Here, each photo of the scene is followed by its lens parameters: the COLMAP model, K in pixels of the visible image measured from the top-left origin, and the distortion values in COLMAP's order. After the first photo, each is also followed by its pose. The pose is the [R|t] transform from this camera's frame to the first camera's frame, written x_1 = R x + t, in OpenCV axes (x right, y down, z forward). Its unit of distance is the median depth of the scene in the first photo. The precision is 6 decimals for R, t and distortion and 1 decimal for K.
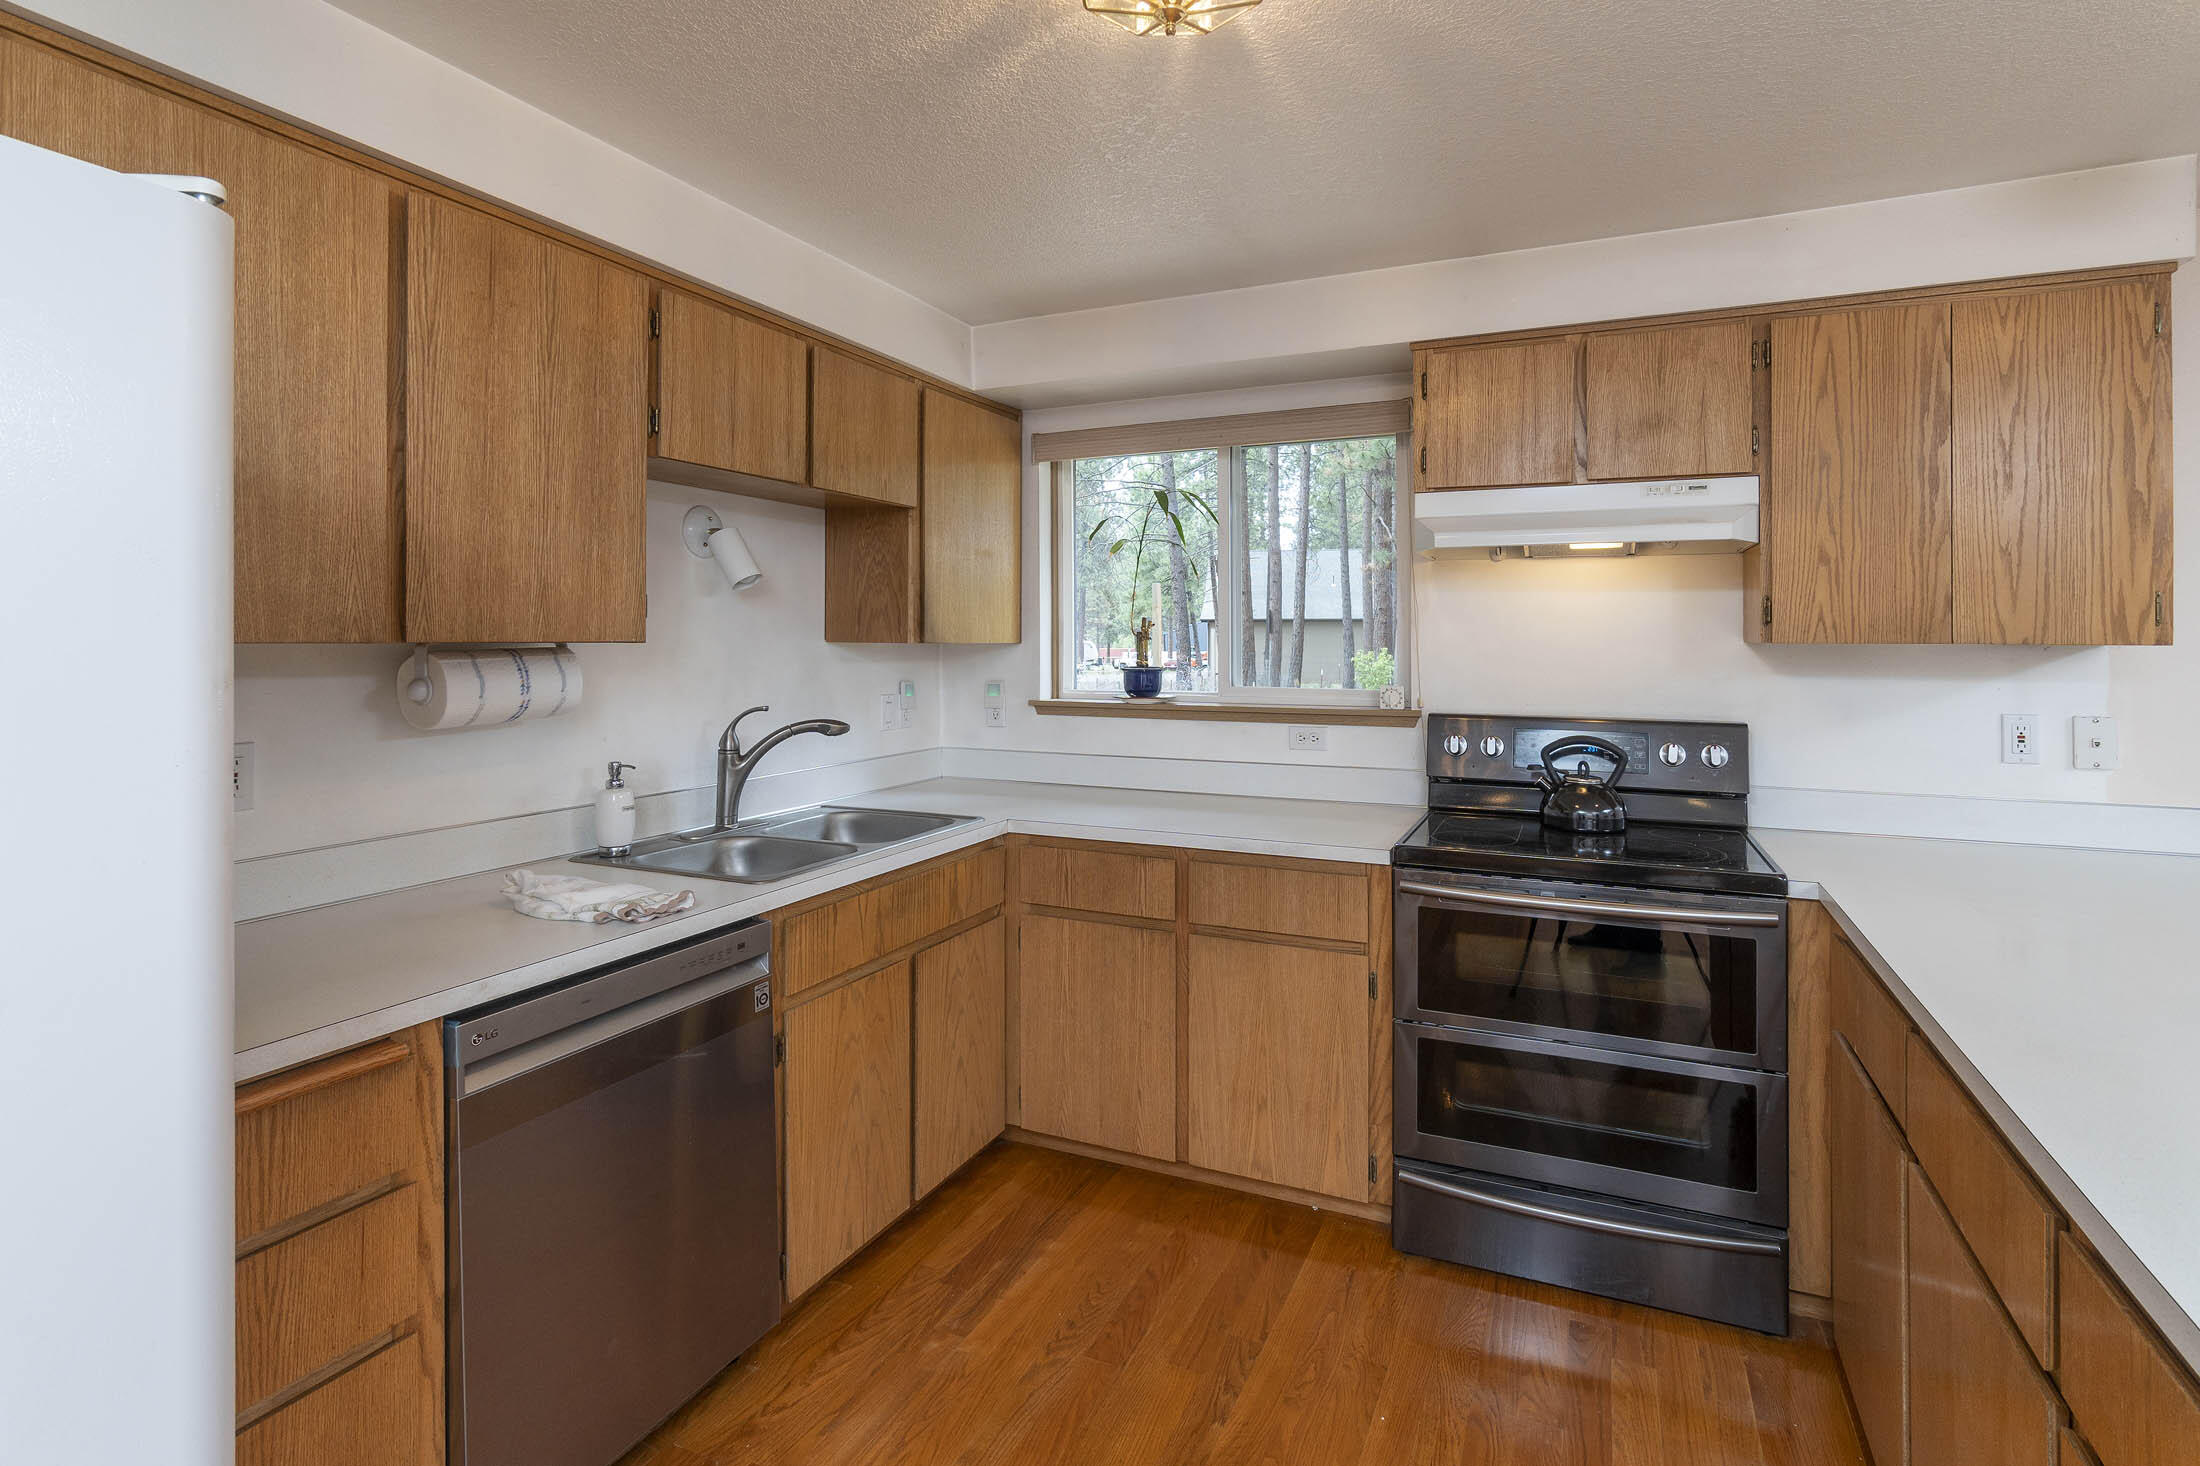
lens RADIAL K [[1091.8, 0, 1129.4], [0, 1091.8, 625.6], [0, 0, 1]] dist [0.000987, -0.000033]
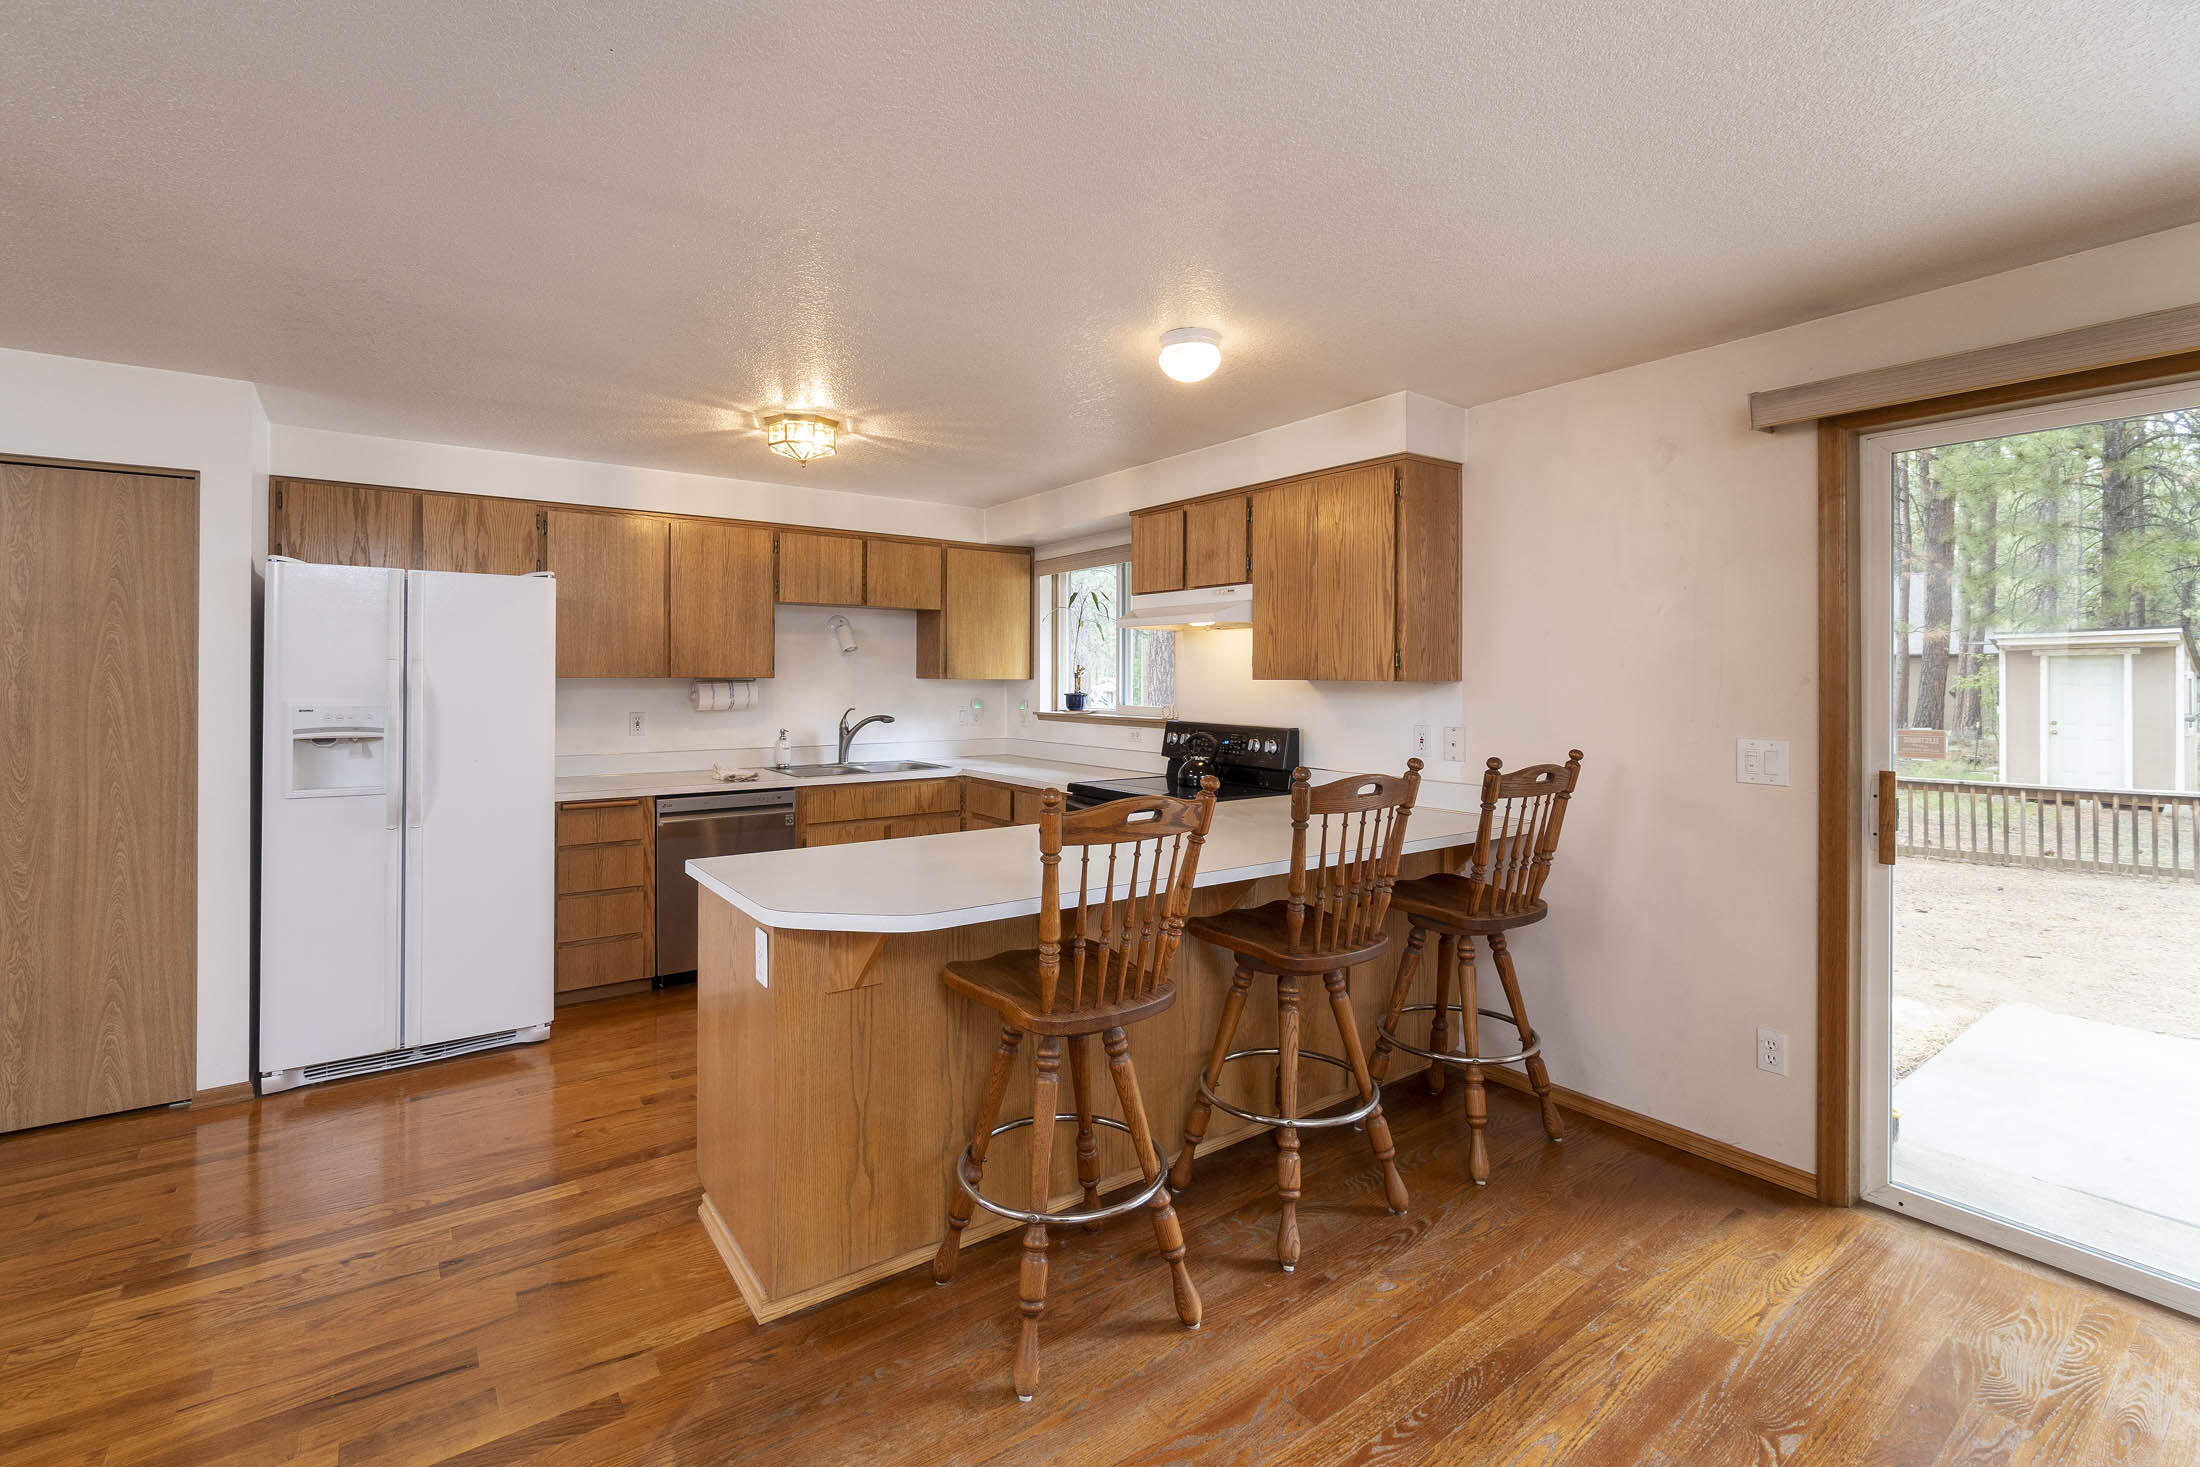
lens RADIAL K [[950.9, 0, 1069.9], [0, 950.9, 676.6], [0, 0, 1]] dist [0.002712, -0.000932]
pose [[0.858721, 0.000253, -0.512444, 0.964948], [0.005778, 0.999932, 0.010177, -0.005115], [0.512411, -0.011700, 0.858661, -0.386610]]
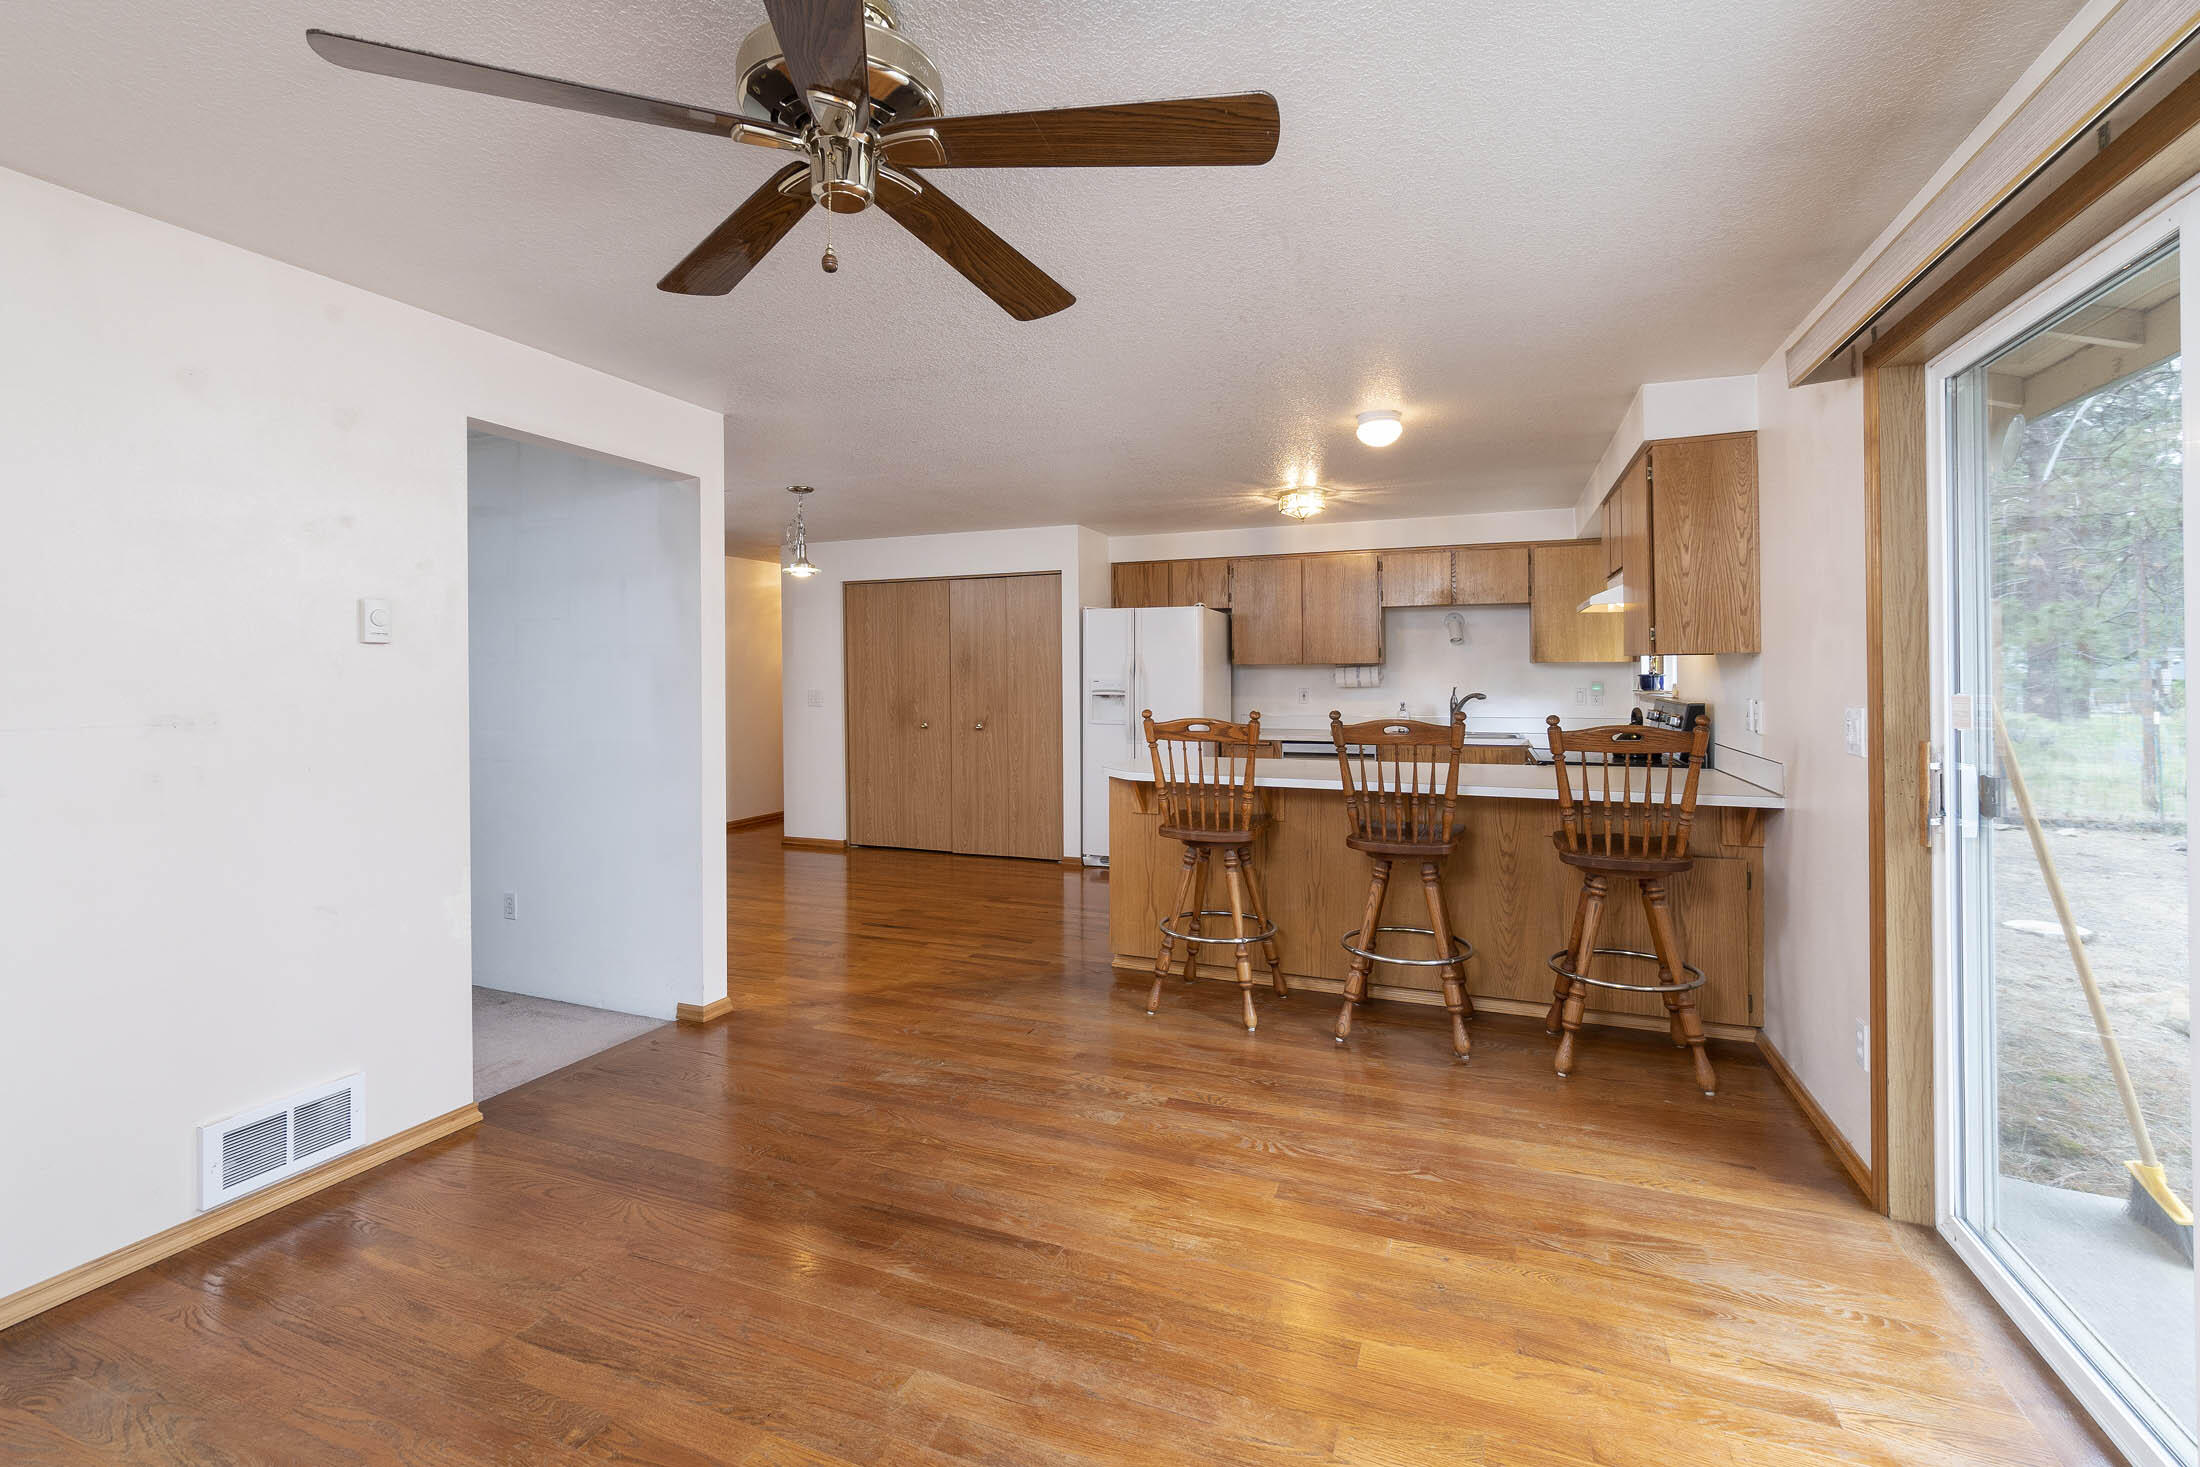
lens RADIAL K [[950.9, 0, 1100.5], [0, 950.9, 676.8], [0, 0, 1]] dist [0.002712, -0.000932]
pose [[0.038045, 0.001635, -0.999275, 1.899158], [0.019005, 0.999817, 0.002360, 0.026107], [0.999095, -0.019081, 0.038007, 0.036197]]
